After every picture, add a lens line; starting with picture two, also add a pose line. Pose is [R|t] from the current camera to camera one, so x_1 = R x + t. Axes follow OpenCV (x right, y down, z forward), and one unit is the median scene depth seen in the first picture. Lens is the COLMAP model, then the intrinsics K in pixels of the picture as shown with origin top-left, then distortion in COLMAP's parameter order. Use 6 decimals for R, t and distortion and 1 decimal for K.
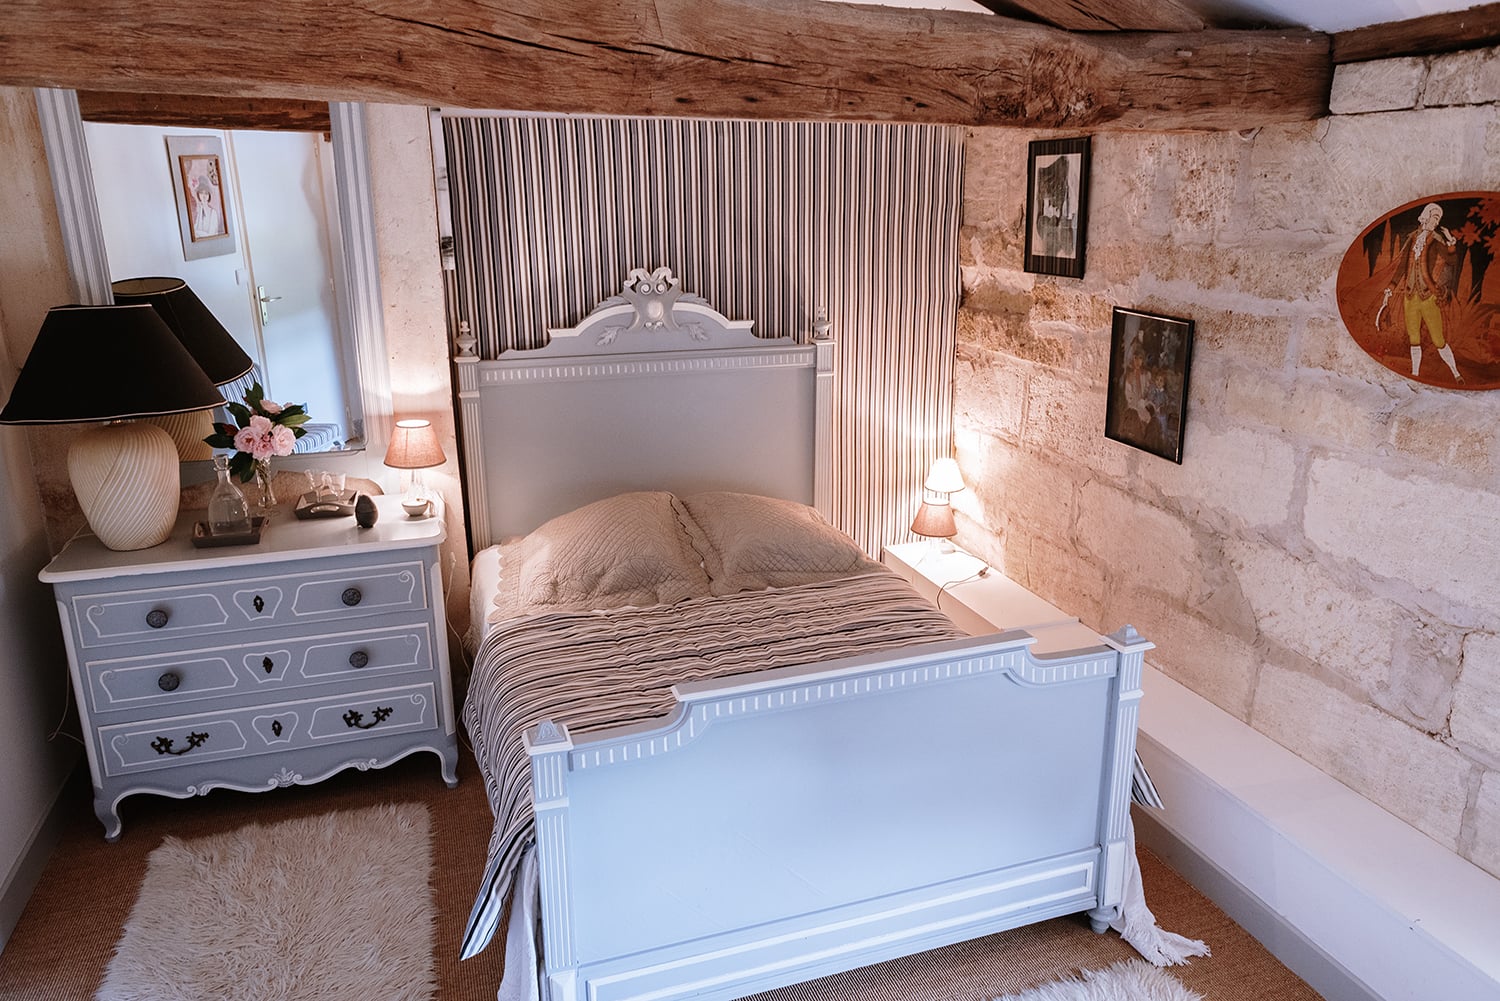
lens RADIAL K [[1020.8, 0, 750.9], [0, 1020.8, 497.3], [0, 0, 1]] dist [0.005517, 0.004971]
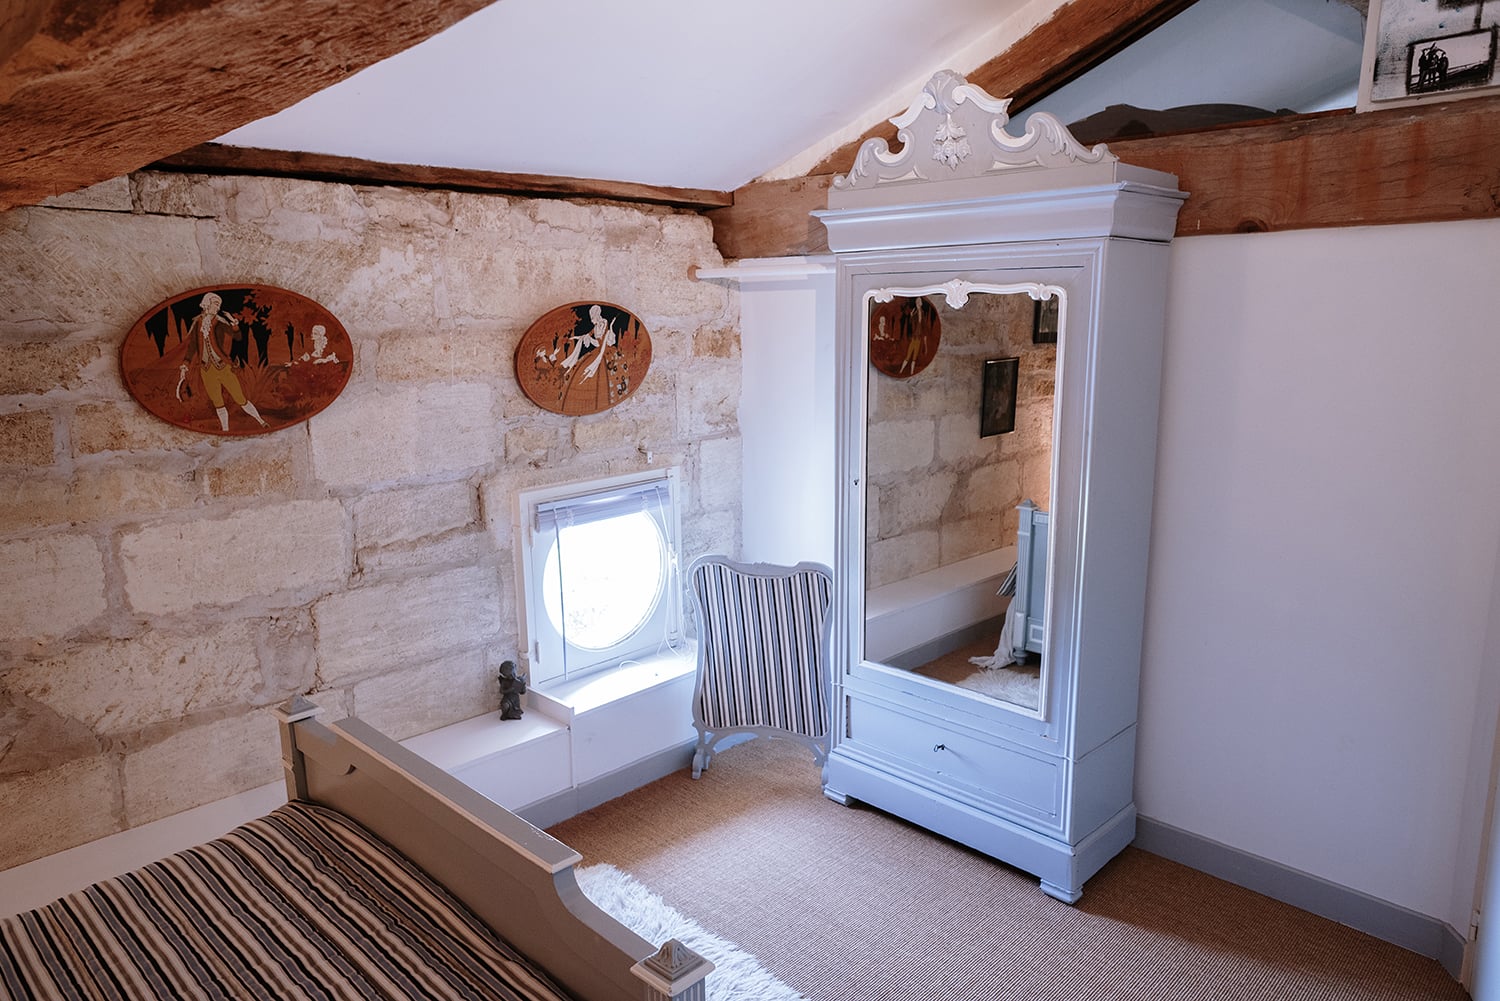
lens RADIAL K [[1020.8, 0, 749.4], [0, 1020.8, 500.2], [0, 0, 1]] dist [0.005517, 0.004971]
pose [[-0.455921, -0.157750, 0.875929, -0.720781], [0.260771, 0.917299, 0.300933, -0.248805], [-0.850961, 0.365618, -0.377079, 0.963215]]
